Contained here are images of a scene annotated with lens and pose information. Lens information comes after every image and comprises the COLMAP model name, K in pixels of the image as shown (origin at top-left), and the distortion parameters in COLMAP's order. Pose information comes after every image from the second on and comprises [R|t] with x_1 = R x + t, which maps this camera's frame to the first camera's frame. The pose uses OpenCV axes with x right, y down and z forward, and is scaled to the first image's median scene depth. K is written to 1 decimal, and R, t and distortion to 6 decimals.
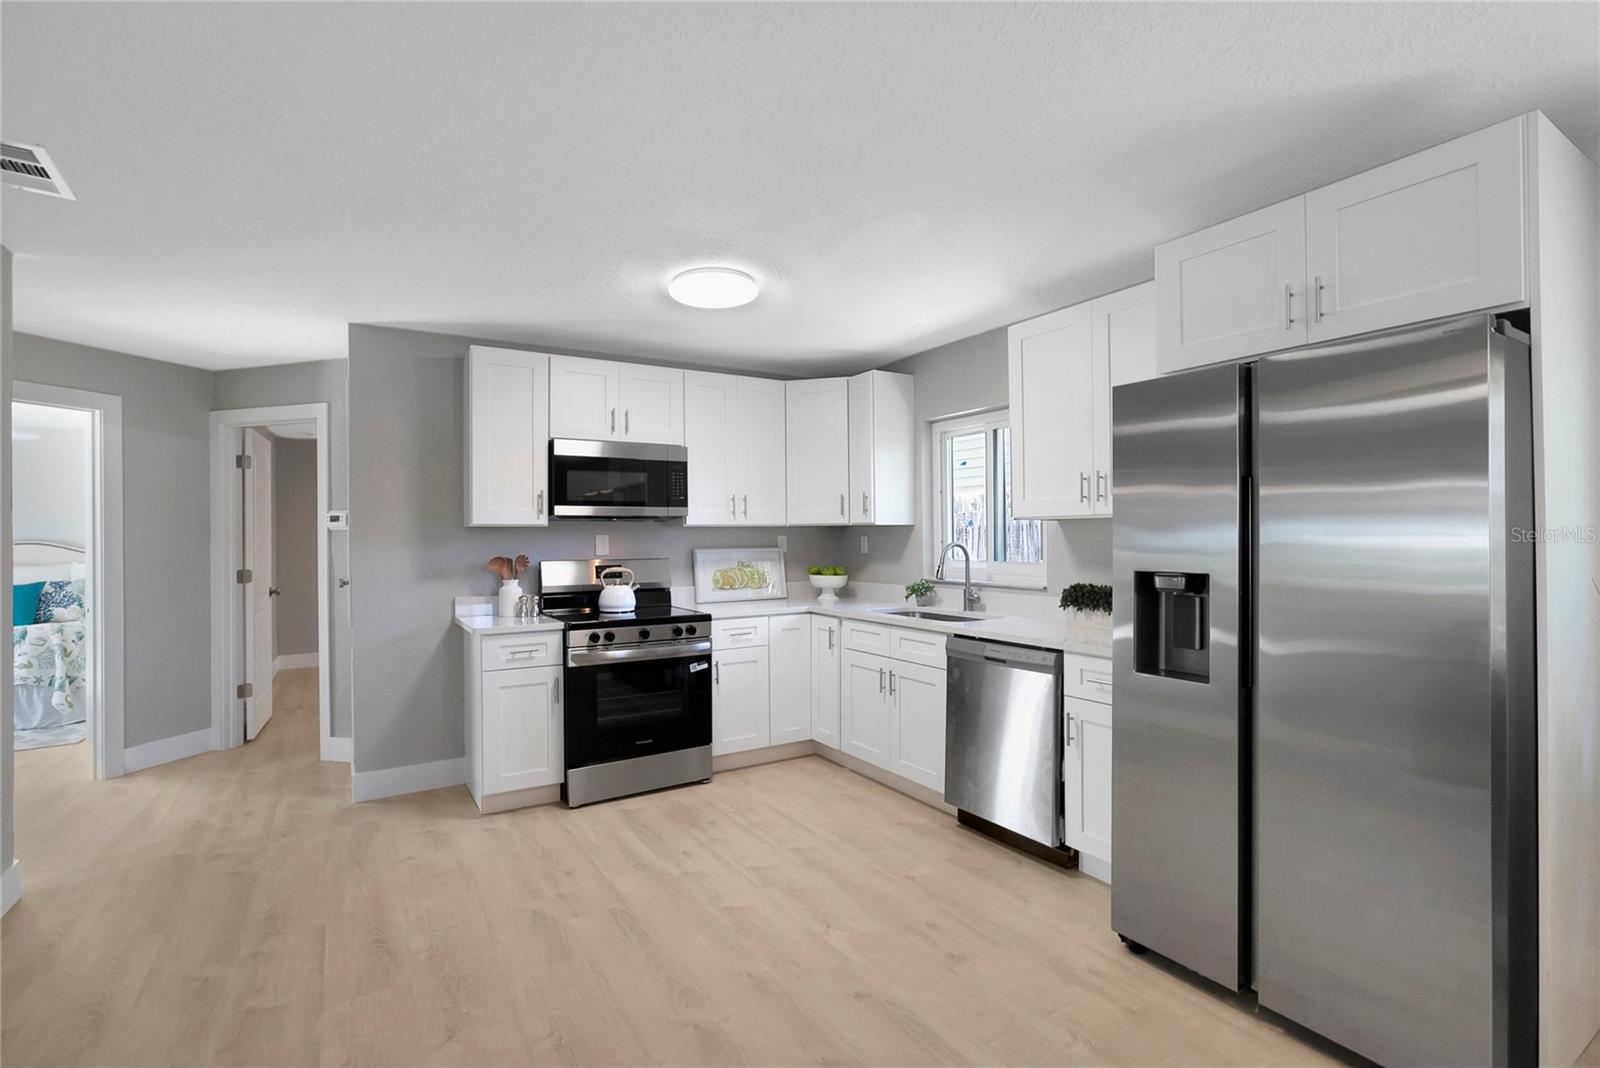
lens RADIAL K [[749.3, 0, 796.7], [0, 749.3, 534.5], [0, 0, 1]] dist [-0.031358, 0.020527]
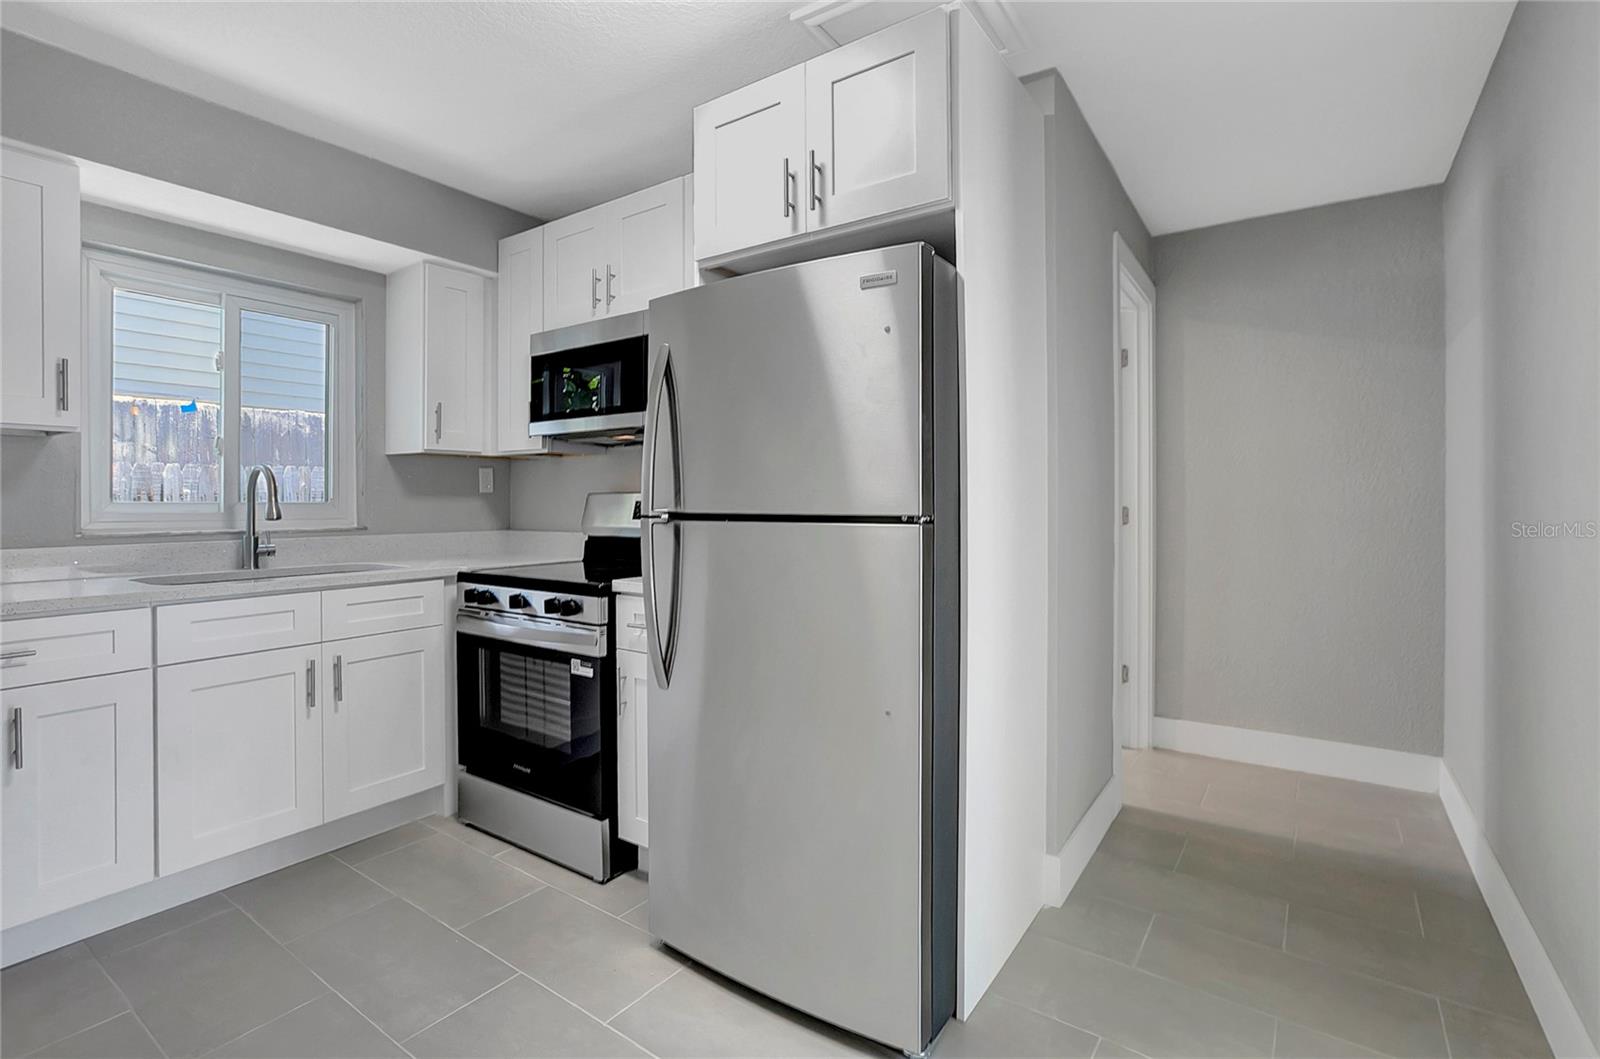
lens RADIAL K [[741.6, 0, 766.5], [0, 741.6, 506.9], [0, 0, 1]] dist [-0.000185, 0.009595]
pose [[0.381870, 0.010444, -0.924157, 0.464262], [0.005918, 0.999888, 0.013746, 0.037644], [0.924197, -0.010718, 0.381765, 0.903379]]
